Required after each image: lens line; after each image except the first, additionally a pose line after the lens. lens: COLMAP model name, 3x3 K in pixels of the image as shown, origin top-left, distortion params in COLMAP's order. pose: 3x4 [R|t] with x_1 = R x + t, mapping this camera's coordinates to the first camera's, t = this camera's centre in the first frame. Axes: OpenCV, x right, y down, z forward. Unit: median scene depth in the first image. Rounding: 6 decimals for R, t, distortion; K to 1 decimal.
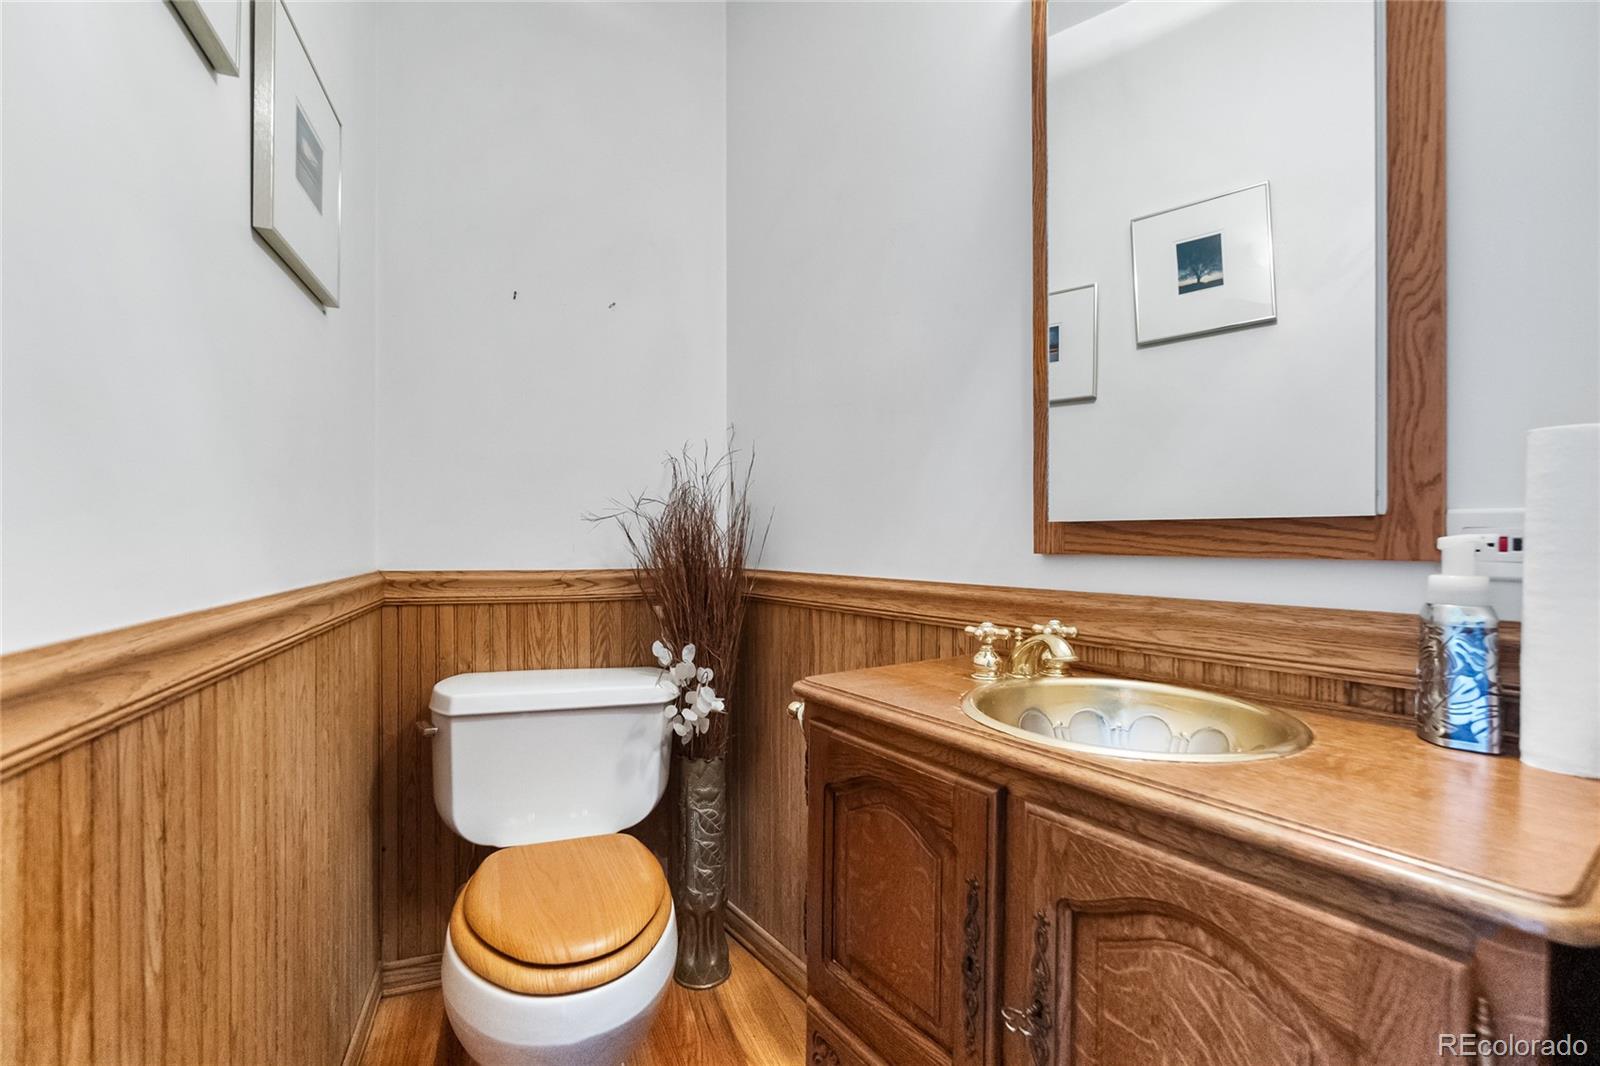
lens RADIAL K [[703.8, 0, 800.0], [0, 703.8, 533.0], [0, 0, 1]] dist [-0.002483, 0.000004]
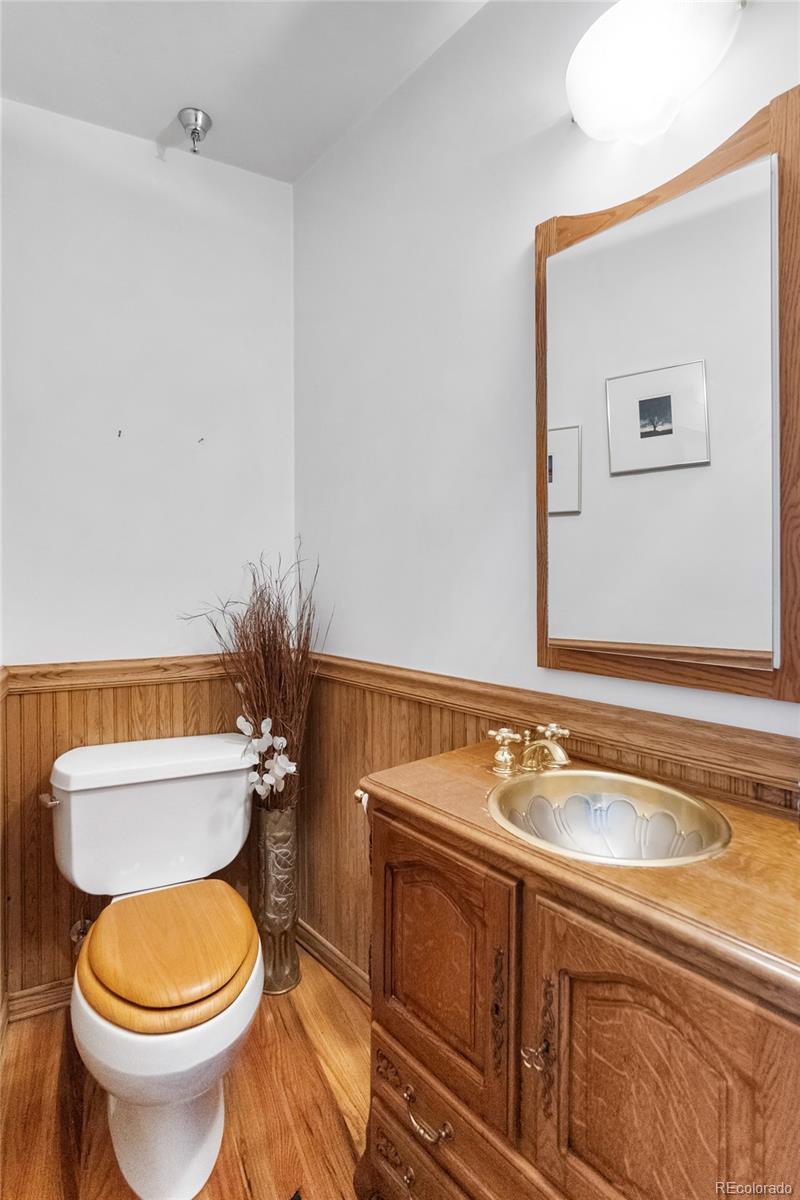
lens RADIAL K [[576.6, 0, 399.4], [0, 576.6, 576.3], [0, 0, 1]] dist [-0.001103, -0.000413]
pose [[0.995290, -0.002979, 0.096900, -0.037737], [0.002942, 0.999996, 0.000527, -0.162704], [-0.096901, -0.000240, 0.995294, -0.070522]]
